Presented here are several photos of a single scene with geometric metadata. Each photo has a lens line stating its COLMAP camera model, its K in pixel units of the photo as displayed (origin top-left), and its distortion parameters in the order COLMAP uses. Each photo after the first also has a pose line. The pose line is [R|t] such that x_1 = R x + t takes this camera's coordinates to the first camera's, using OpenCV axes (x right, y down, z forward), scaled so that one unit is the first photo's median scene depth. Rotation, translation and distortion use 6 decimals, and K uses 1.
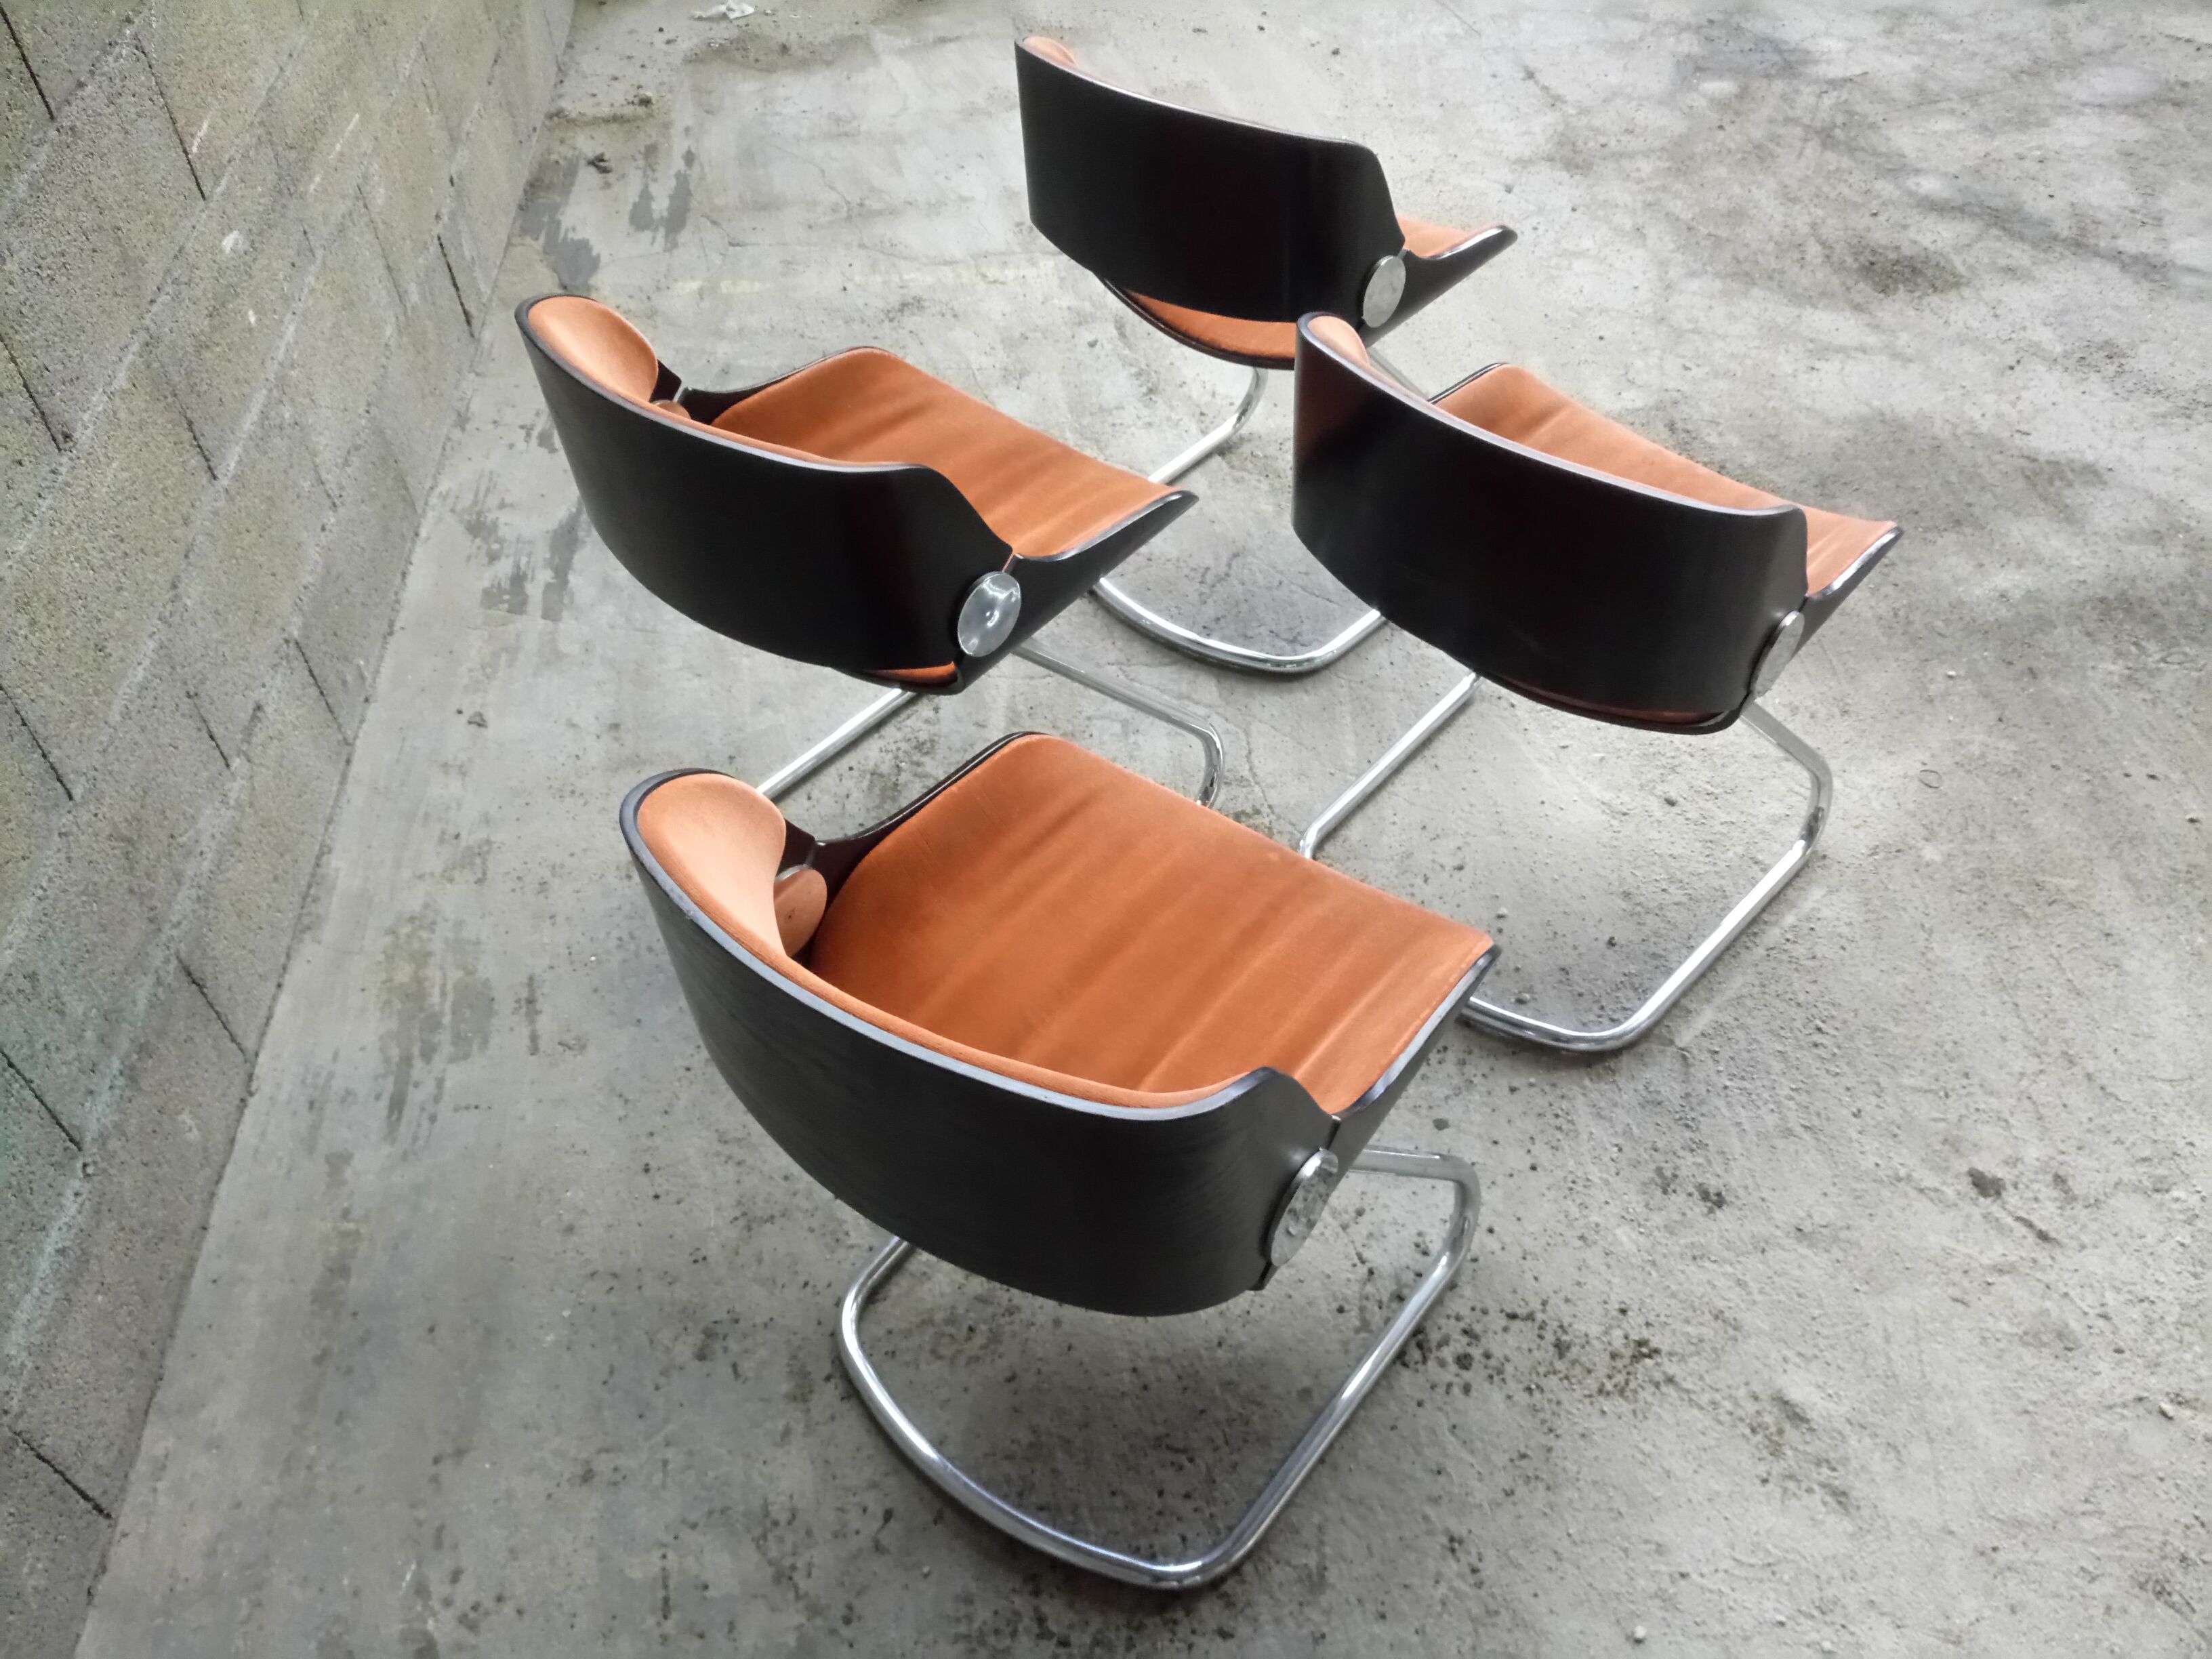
lens RADIAL K [[1731.5, 0, 1144.7], [0, 1731.5, 836.8], [0, 0, 1]] dist [-0.002996, -0.000635]
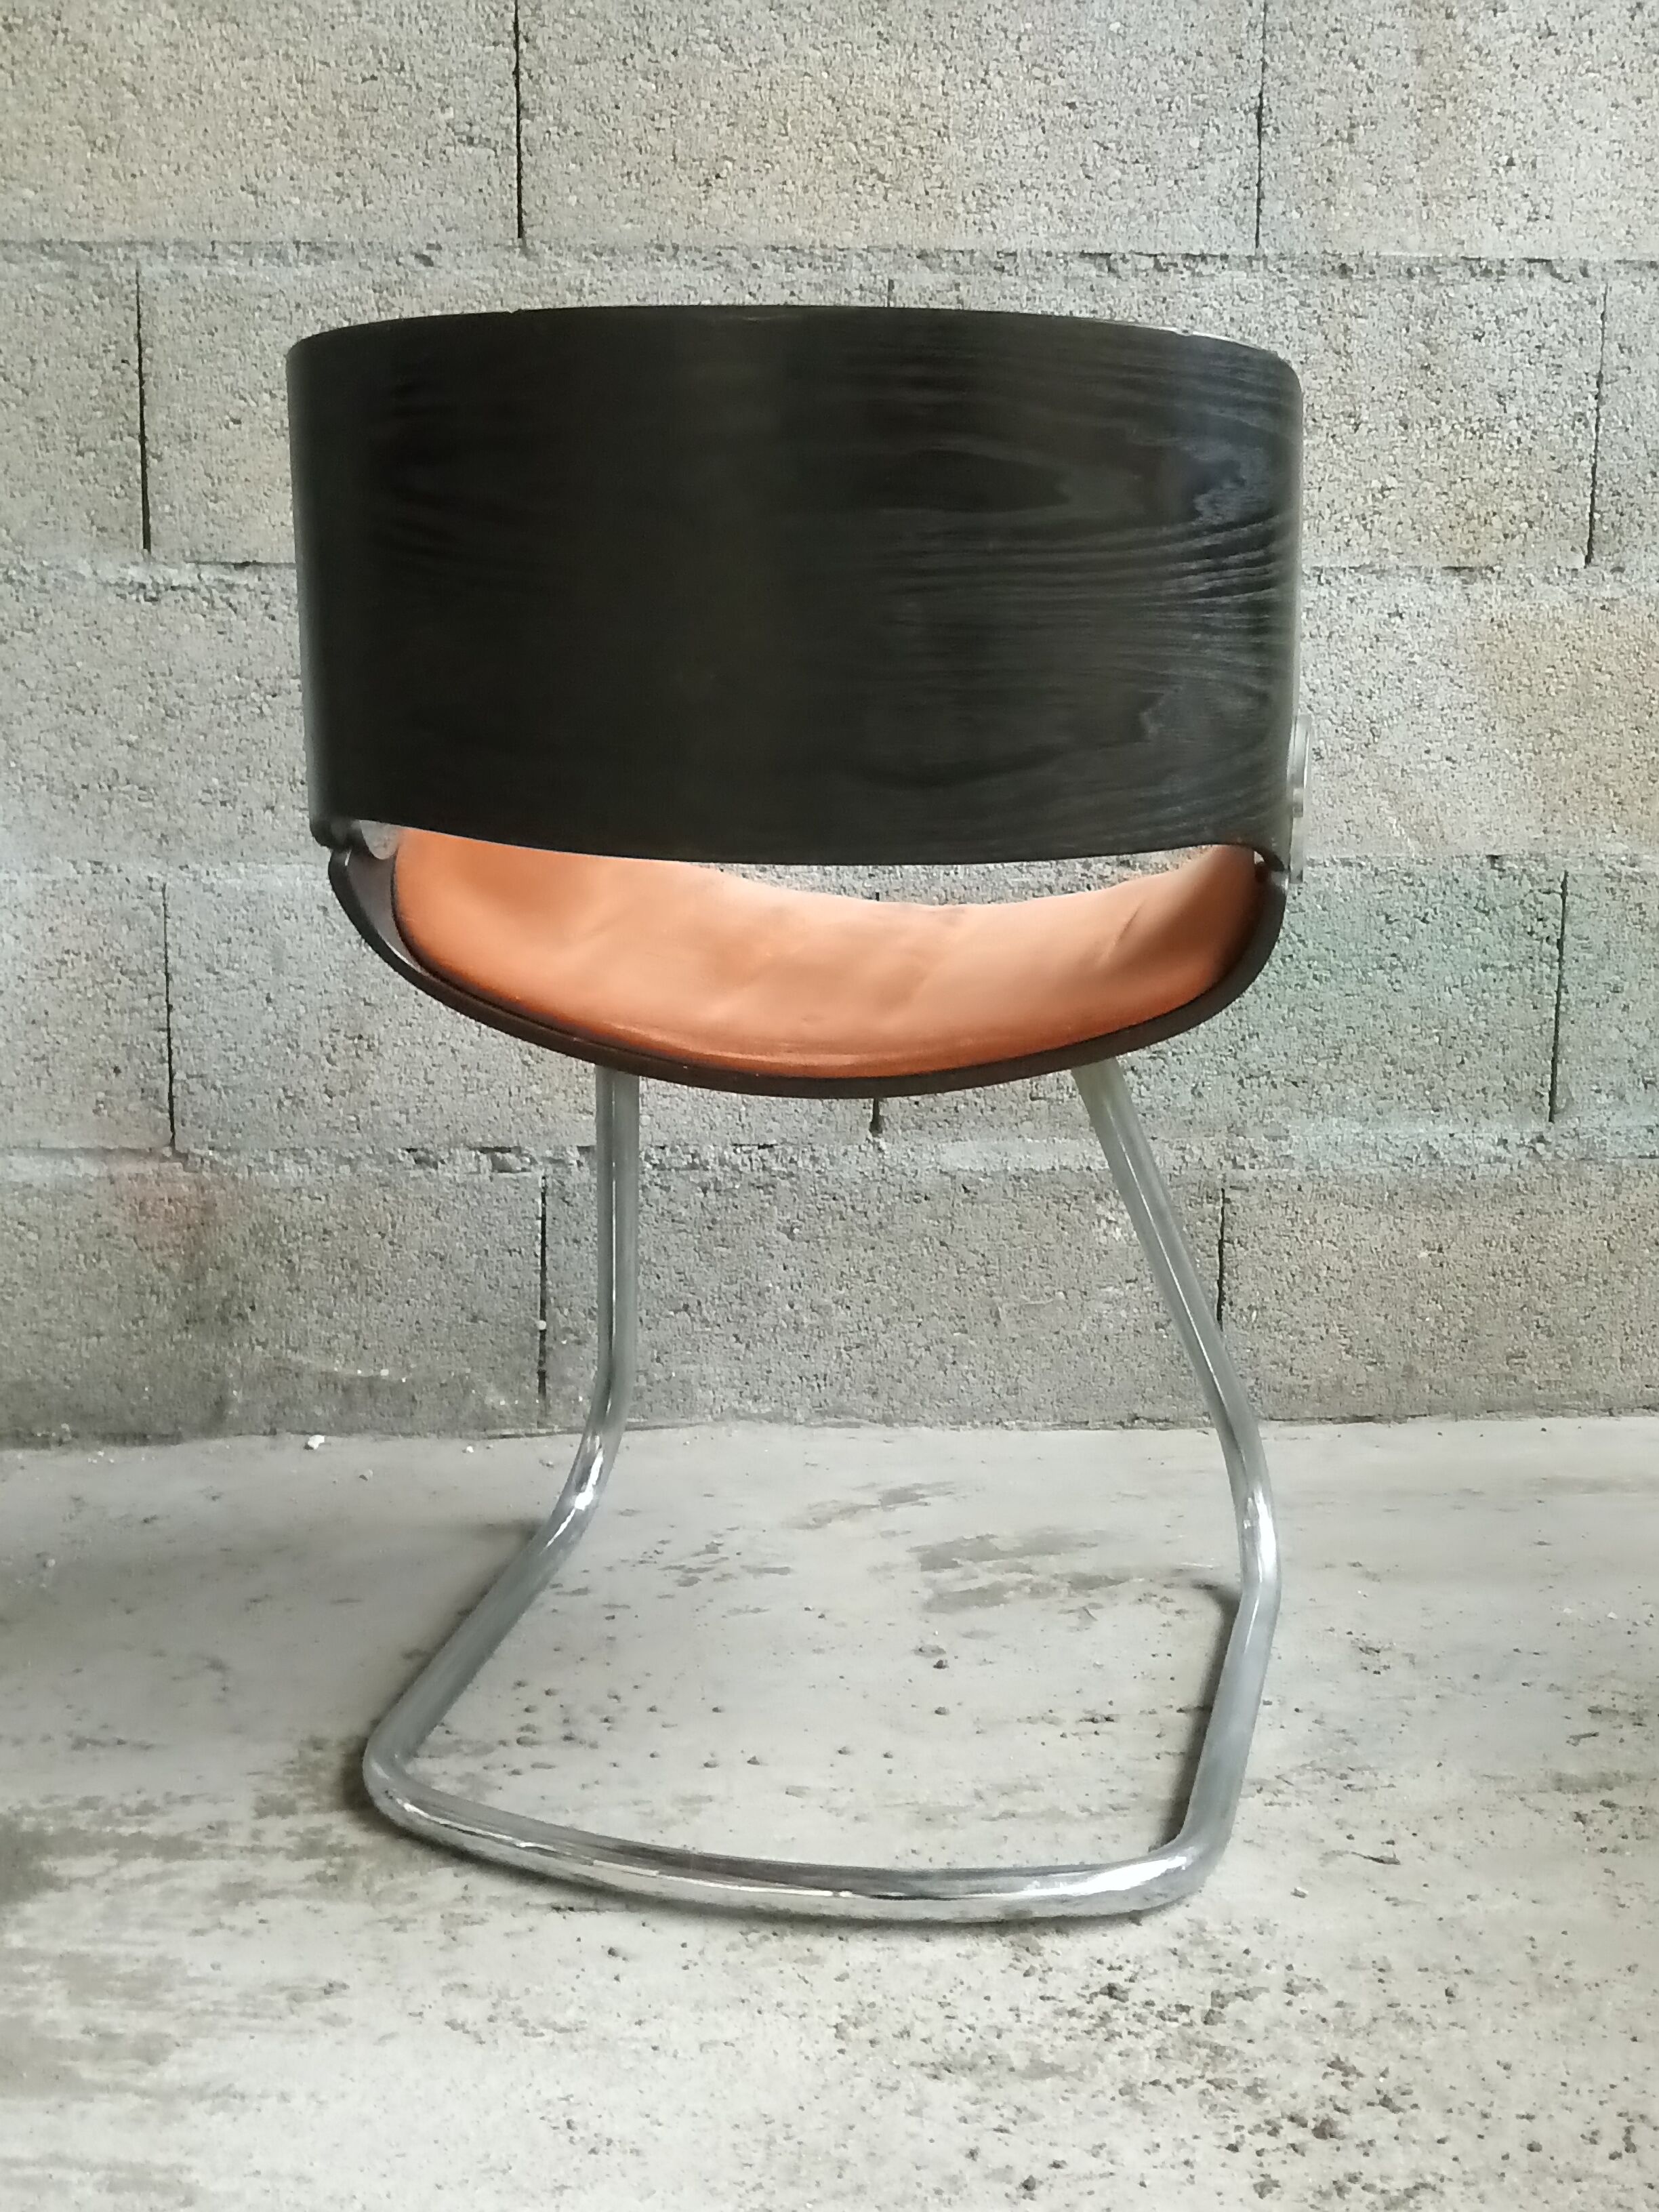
lens RADIAL K [[2943.4, 0, 825.0], [0, 2943.4, 1133.6], [0, 0, 1]] dist [0.295745, -1.854819]
pose [[-0.009972, 0.236812, -0.971504, 0.768112], [-0.719019, 0.673486, 0.171548, 0.192828], [0.694919, 0.700240, 0.163556, 0.536419]]
